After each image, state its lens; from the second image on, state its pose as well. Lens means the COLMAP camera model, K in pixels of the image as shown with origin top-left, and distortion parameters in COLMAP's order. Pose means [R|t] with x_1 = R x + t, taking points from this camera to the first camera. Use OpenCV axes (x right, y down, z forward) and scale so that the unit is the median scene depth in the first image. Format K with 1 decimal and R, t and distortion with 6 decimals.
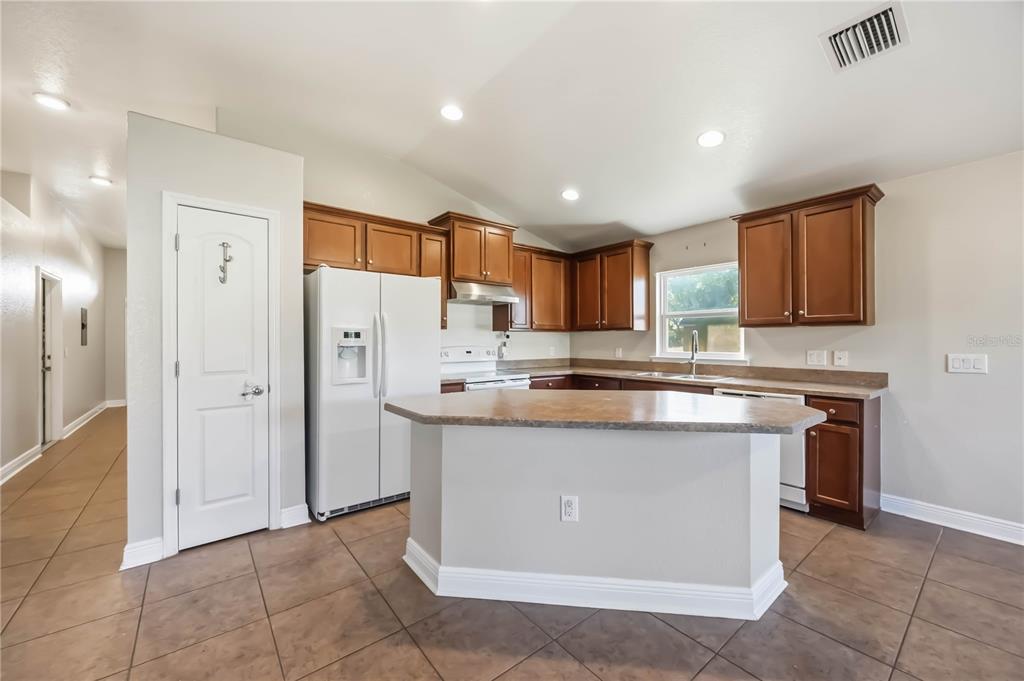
lens RADIAL K [[397.3, 0, 512.0], [0, 397.3, 340.5], [0, 0, 1]] dist [0.000109, 0.000072]
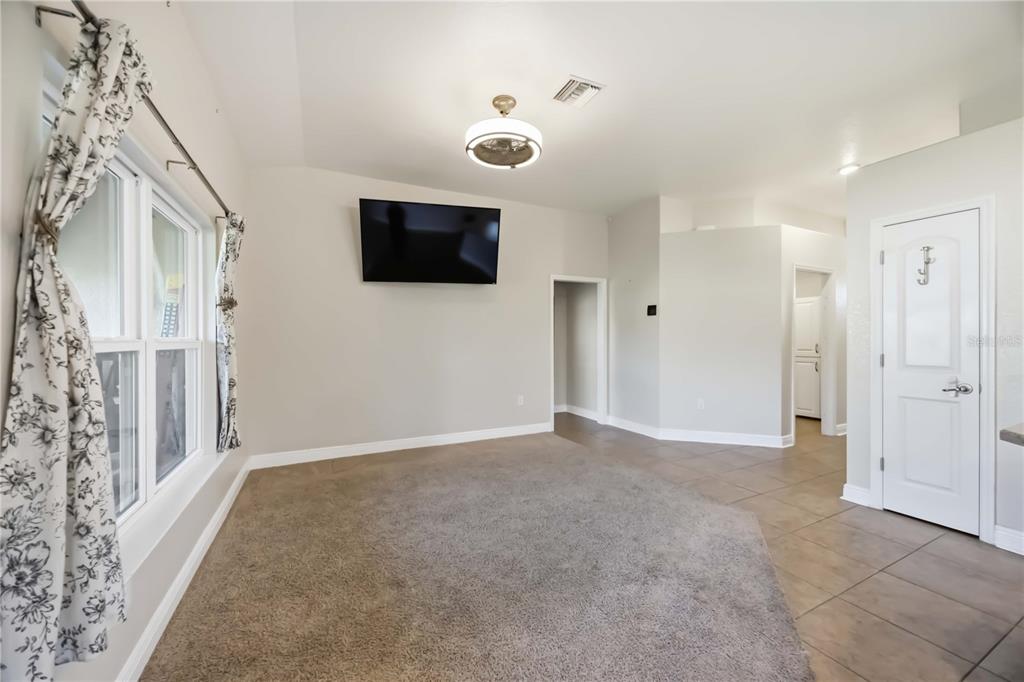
lens RADIAL K [[391.9, 0, 509.1], [0, 391.9, 339.4], [0, 0, 1]] dist [-0.003089, -0.000204]
pose [[-0.214279, 0.005695, -0.976756, 0.483372], [0.004443, 0.999978, 0.004856, -0.004268], [0.976762, -0.003299, -0.214300, 0.105930]]
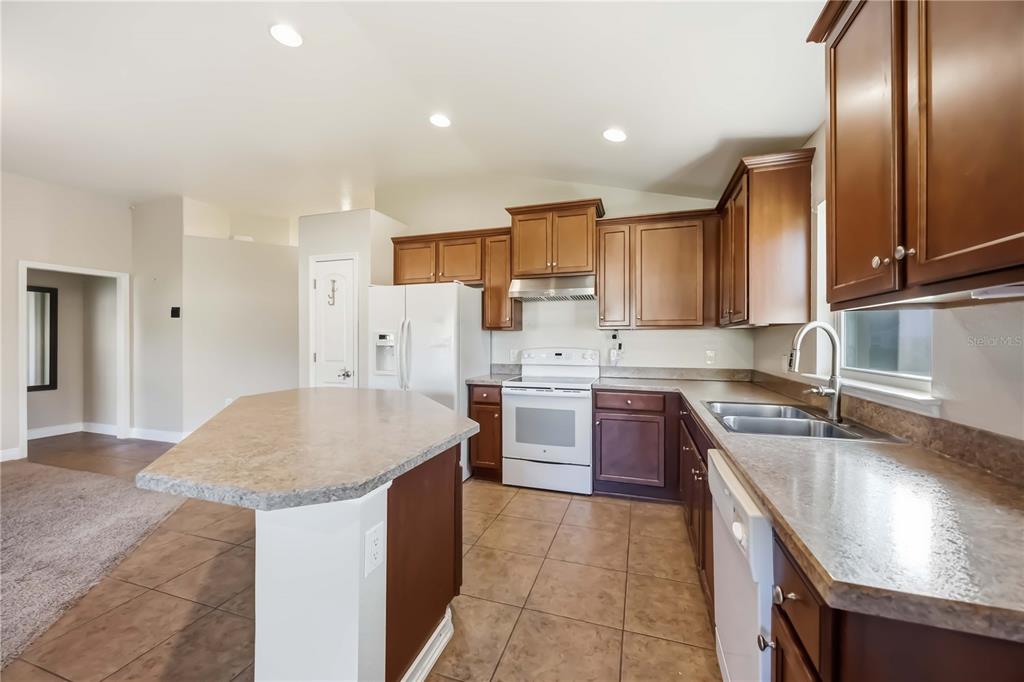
lens RADIAL K [[392.0, 0, 508.7], [0, 392.0, 344.2], [0, 0, 1]] dist [-0.002175, -0.000193]
pose [[0.550626, 0.009121, -0.834702, 0.858085], [-0.001078, 0.999947, 0.010216, -0.003934], [0.834751, -0.004725, 0.550607, 0.628670]]
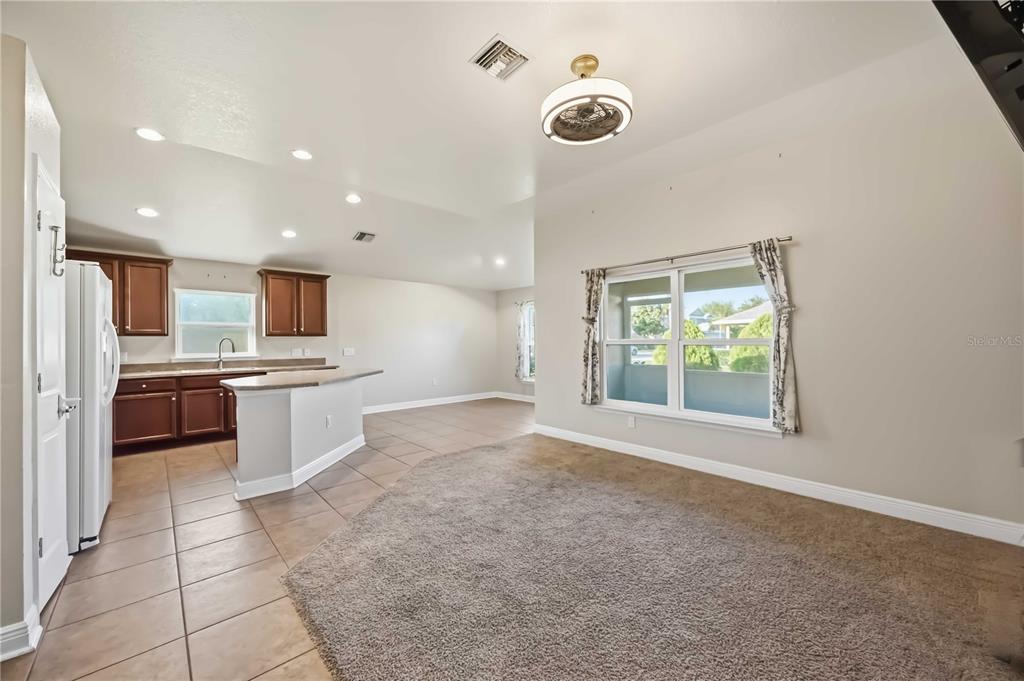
lens RADIAL K [[397.3, 0, 512.0], [0, 397.3, 340.5], [0, 0, 1]] dist [0.000109, 0.000072]
pose [[-0.068493, 0.006904, 0.997628, -1.377675], [0.007983, 0.999948, -0.006372, 0.005499], [-0.997620, 0.007528, -0.068545, 0.105685]]
